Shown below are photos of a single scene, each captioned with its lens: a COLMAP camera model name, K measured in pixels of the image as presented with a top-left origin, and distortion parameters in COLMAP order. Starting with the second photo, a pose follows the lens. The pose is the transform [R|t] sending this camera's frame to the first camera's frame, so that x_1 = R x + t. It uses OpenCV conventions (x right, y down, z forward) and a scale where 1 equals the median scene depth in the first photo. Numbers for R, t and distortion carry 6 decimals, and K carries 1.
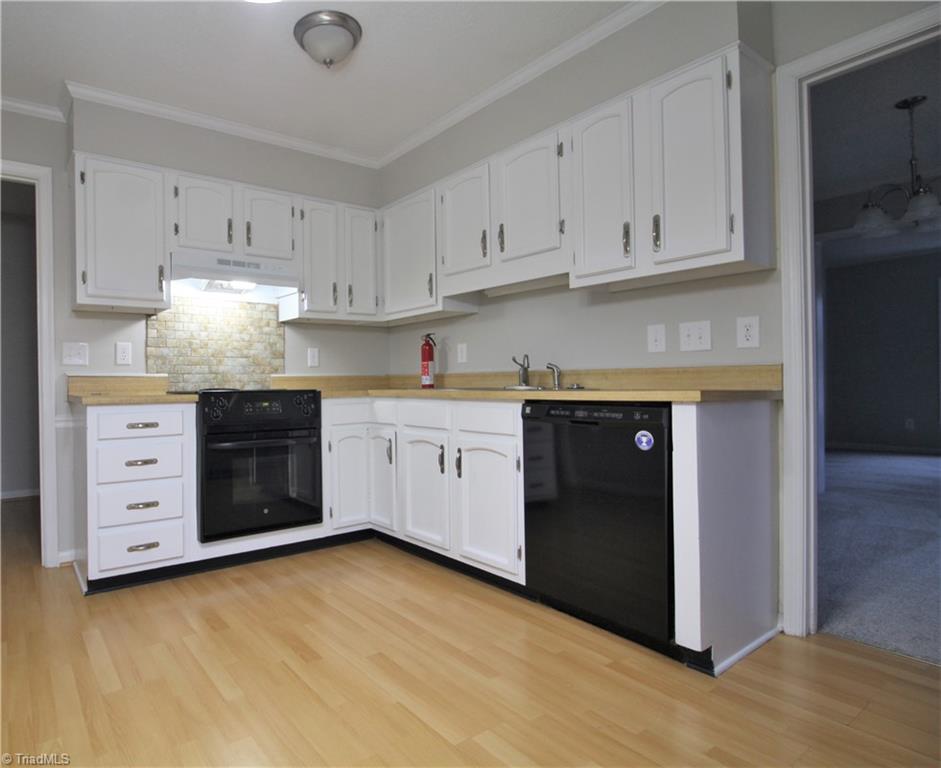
lens RADIAL K [[552.1, 0, 366.4], [0, 552.1, 379.6], [0, 0, 1]] dist [0.033817, -0.040290]
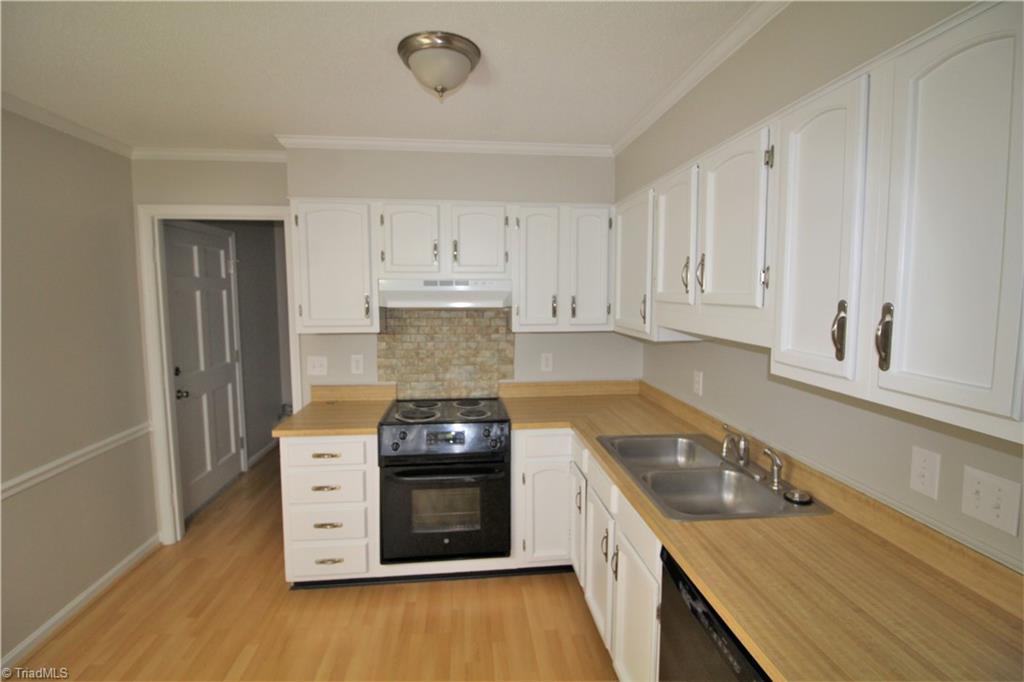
lens RADIAL K [[484.8, 0, 516.8], [0, 484.8, 333.9], [0, 0, 1]] dist [0.000432, -0.000145]
pose [[0.890038, 0.058849, -0.452072, 0.300642], [-0.013443, 0.994590, 0.103006, -0.223788], [0.455688, -0.085603, 0.886014, 0.297017]]
